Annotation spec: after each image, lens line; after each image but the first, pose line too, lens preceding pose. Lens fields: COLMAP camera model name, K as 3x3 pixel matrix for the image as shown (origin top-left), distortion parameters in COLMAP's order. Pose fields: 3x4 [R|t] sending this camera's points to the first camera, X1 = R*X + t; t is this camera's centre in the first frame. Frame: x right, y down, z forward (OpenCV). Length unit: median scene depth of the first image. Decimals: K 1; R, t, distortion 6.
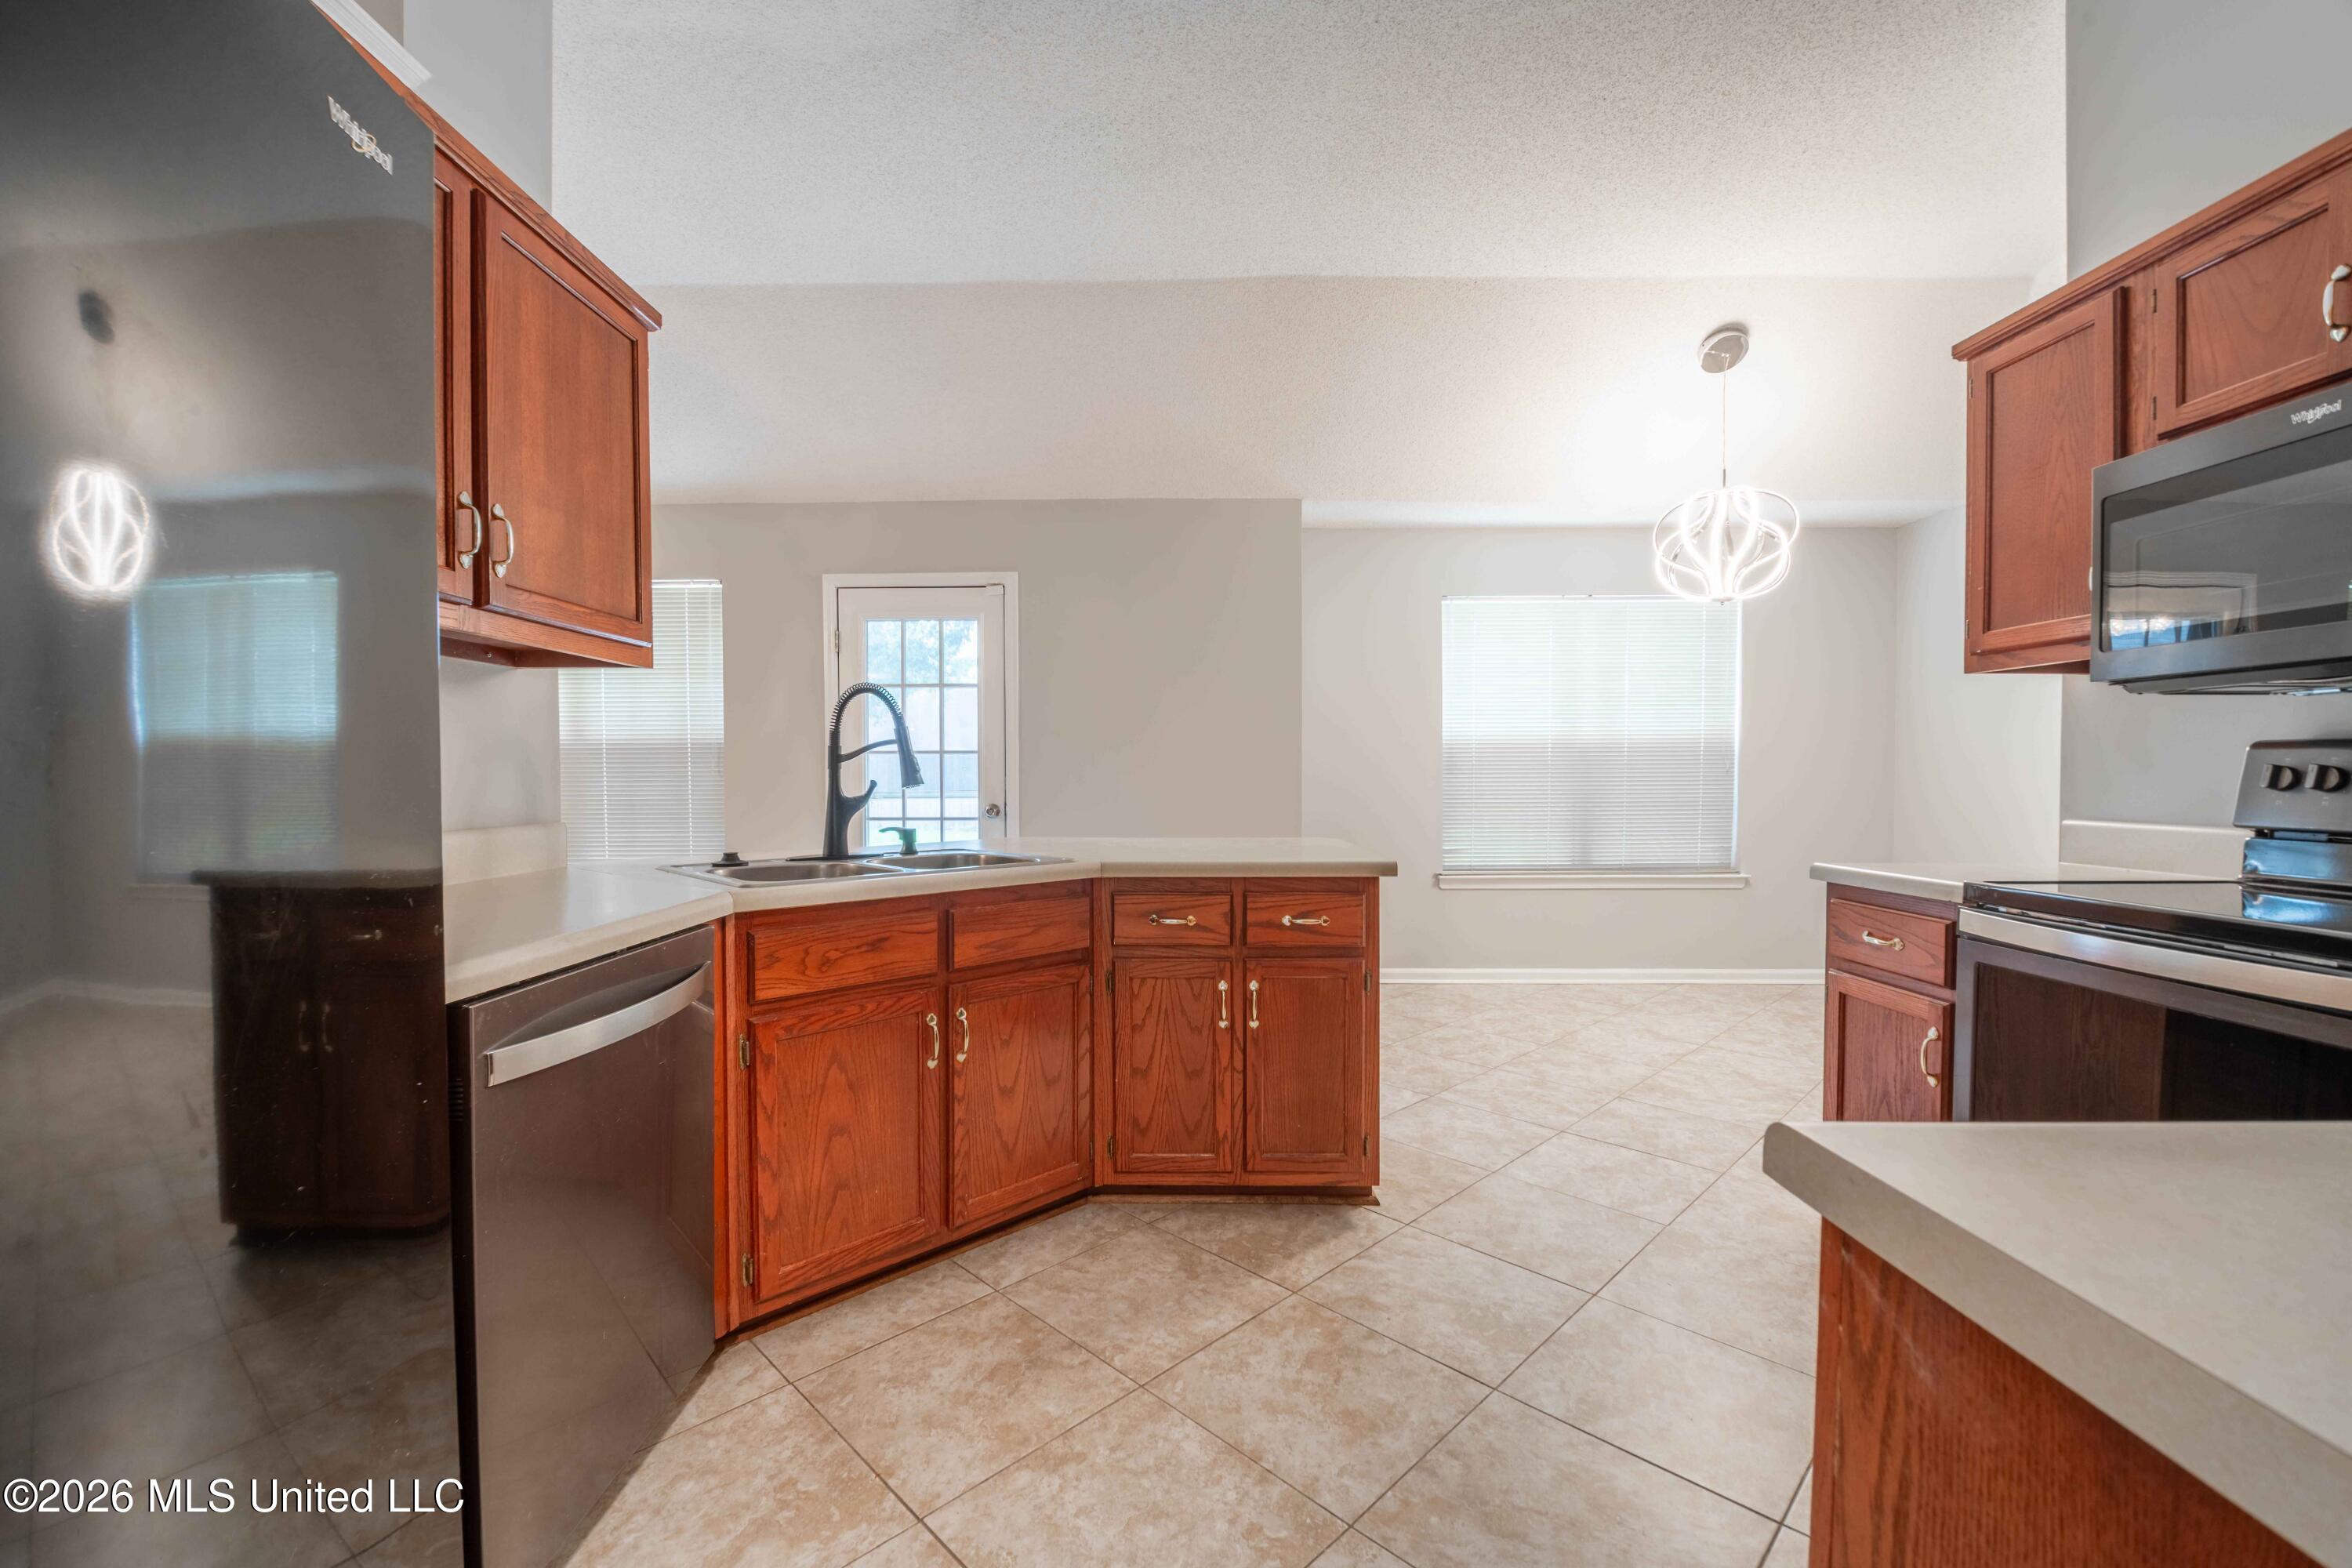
lens RADIAL K [[968.4, 0, 1160.1], [0, 968.4, 778.6], [0, 0, 1]] dist [-0.002680, -0.005433]
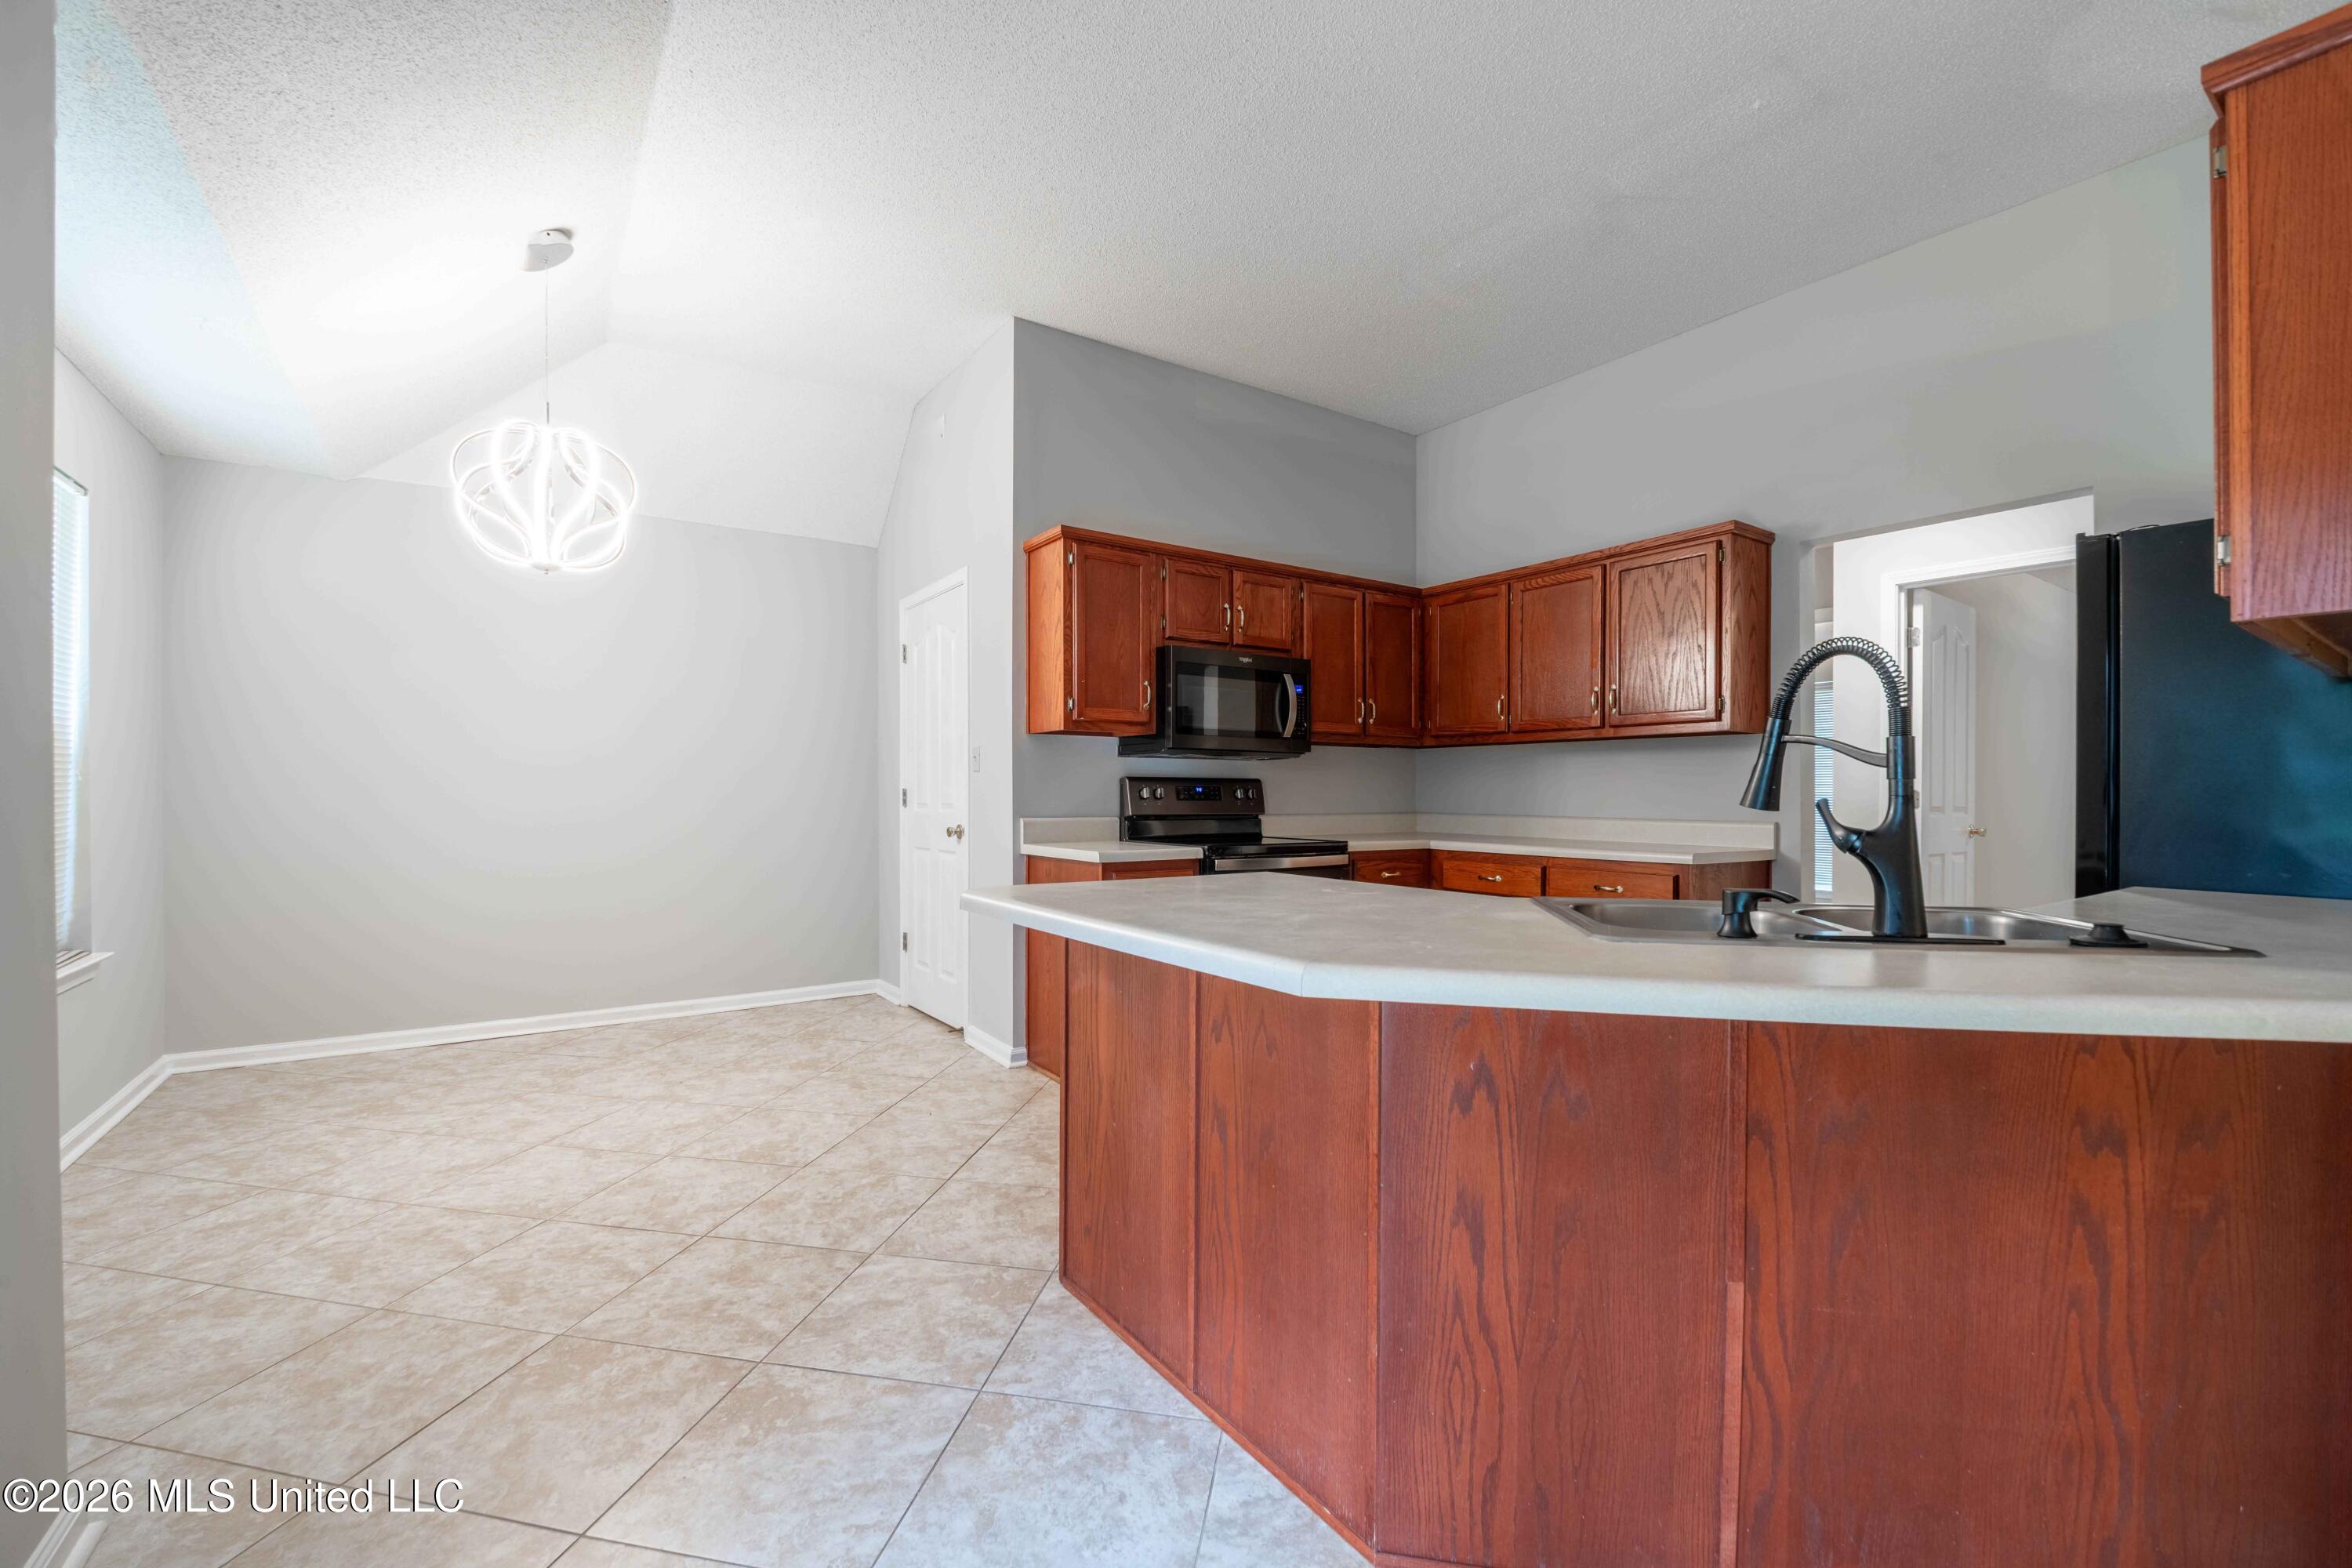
lens RADIAL K [[968.4, 0, 1171.7], [0, 968.4, 799.4], [0, 0, 1]] dist [-0.002680, -0.005433]
pose [[-0.577902, -0.011512, 0.816025, -0.355278], [-0.000919, 0.999909, 0.013456, -0.007594], [-0.816105, 0.007026, -0.577860, 1.059326]]
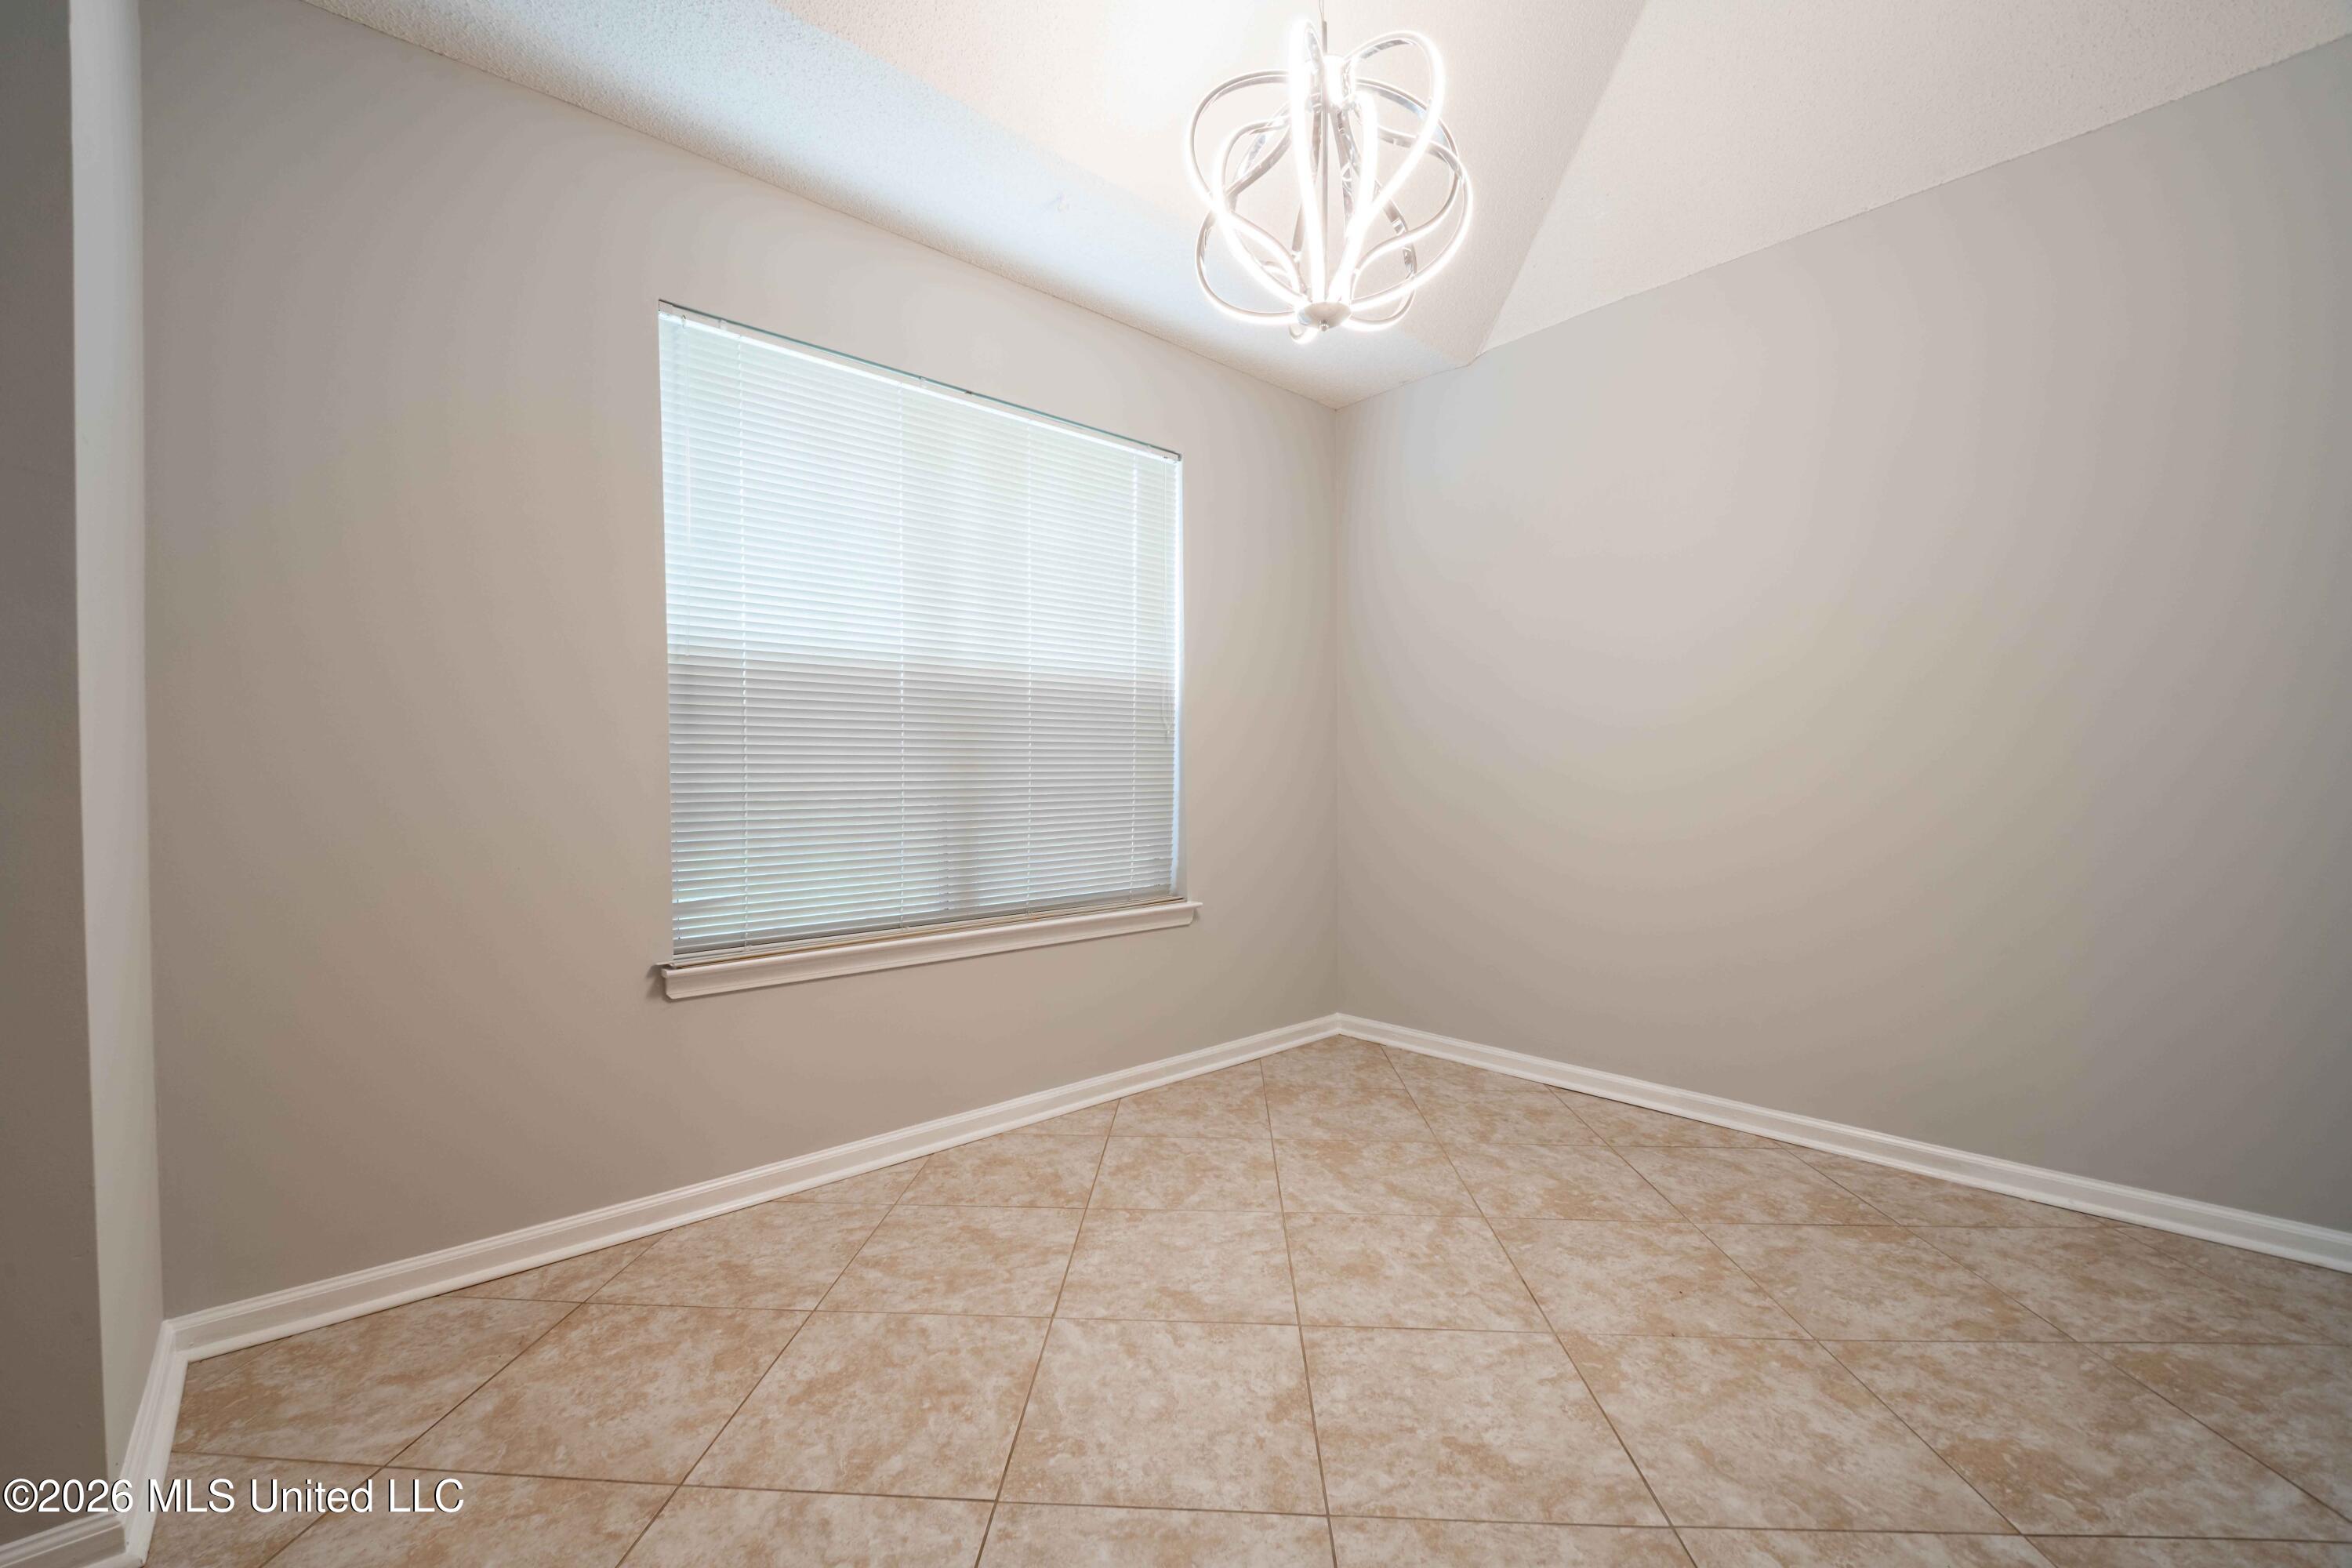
lens RADIAL K [[968.4, 0, 1153.2], [0, 968.4, 783.7], [0, 0, 1]] dist [-0.002680, -0.005433]
pose [[0.742845, -0.011746, 0.669360, 0.223908], [0.009524, 0.999930, 0.006978, 0.024752], [-0.669396, 0.001191, 0.742905, 0.734790]]
